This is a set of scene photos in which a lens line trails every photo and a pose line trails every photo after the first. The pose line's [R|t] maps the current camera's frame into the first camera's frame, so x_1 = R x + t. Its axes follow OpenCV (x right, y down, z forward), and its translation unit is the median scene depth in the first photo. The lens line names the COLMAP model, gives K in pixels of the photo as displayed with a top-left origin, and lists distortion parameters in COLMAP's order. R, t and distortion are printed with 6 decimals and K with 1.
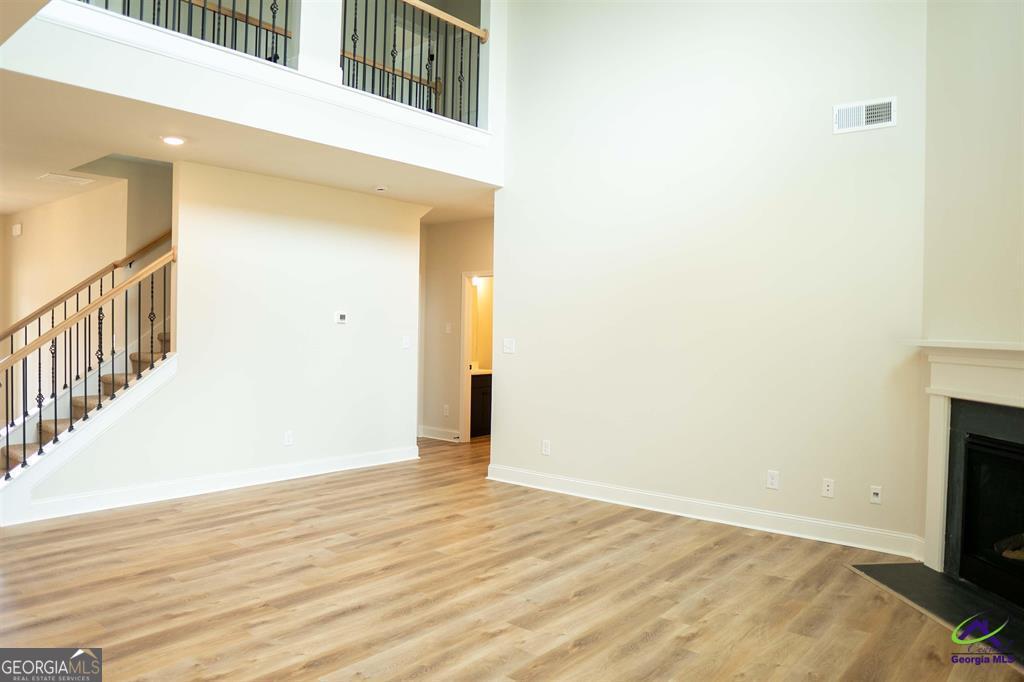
lens RADIAL K [[720.3, 0, 515.3], [0, 720.3, 335.1], [0, 0, 1]] dist [-0.111379, 0.077315]
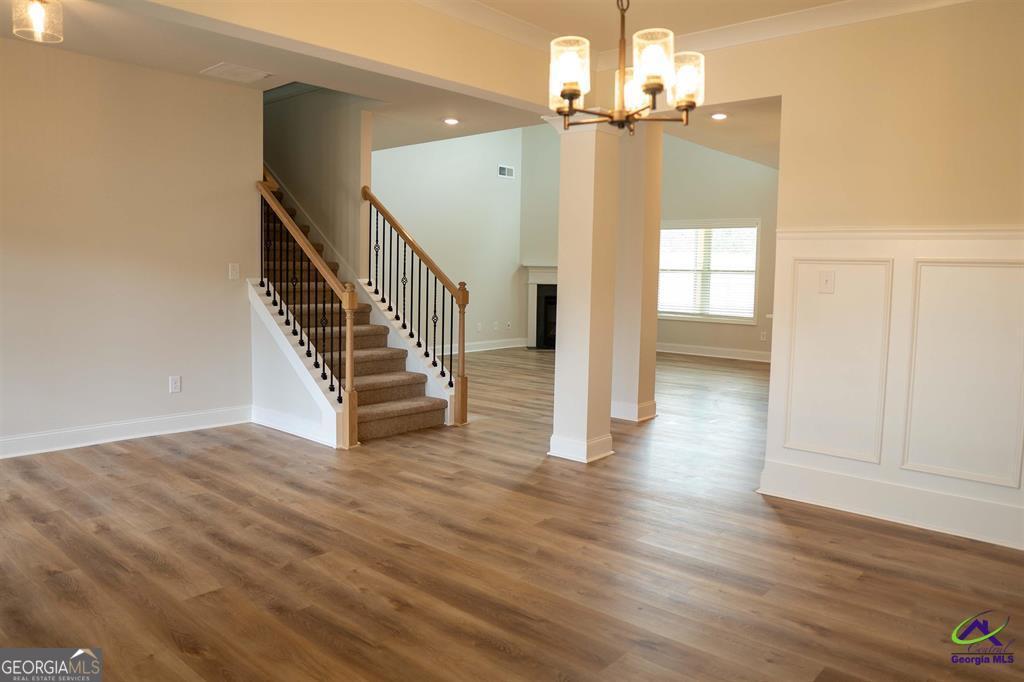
lens RADIAL K [[720.3, 0, 515.3], [0, 720.3, 335.1], [0, 0, 1]] dist [-0.111379, 0.077315]
pose [[0.030526, -0.108676, 0.993608, -2.304872], [-0.007732, 0.994016, 0.108958, -0.020122], [-0.999504, -0.011009, 0.029503, 1.015377]]
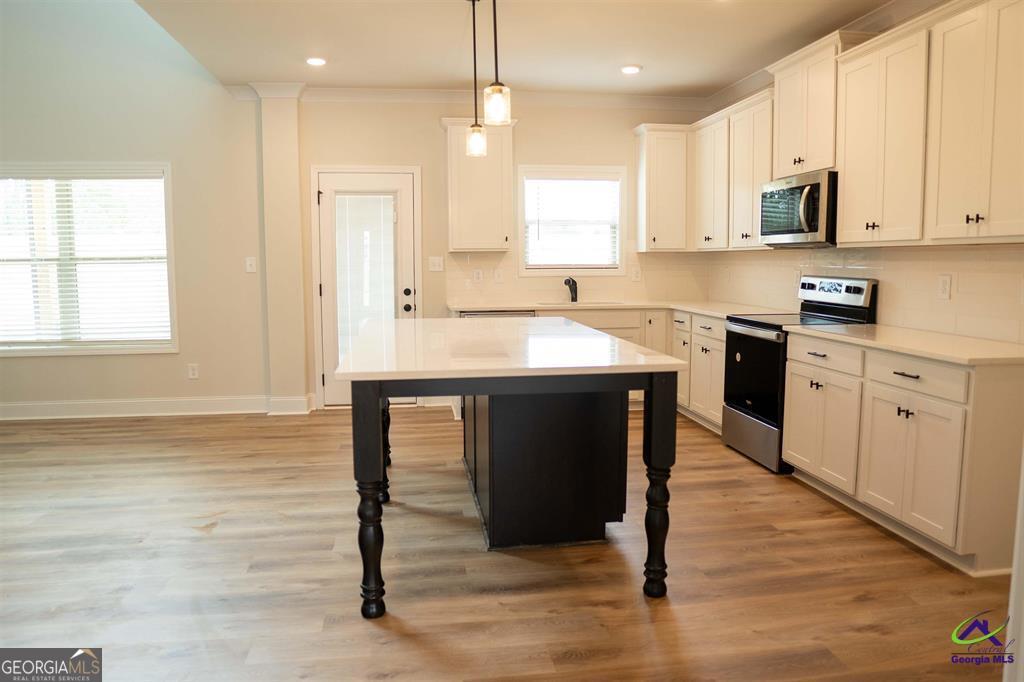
lens RADIAL K [[720.3, 0, 515.3], [0, 720.3, 335.1], [0, 0, 1]] dist [-0.111379, 0.077315]
pose [[-0.745361, -0.083920, 0.661358, -1.180250], [-0.002512, 0.992392, 0.123094, 0.002564], [-0.666657, 0.090088, -0.739901, 0.827097]]
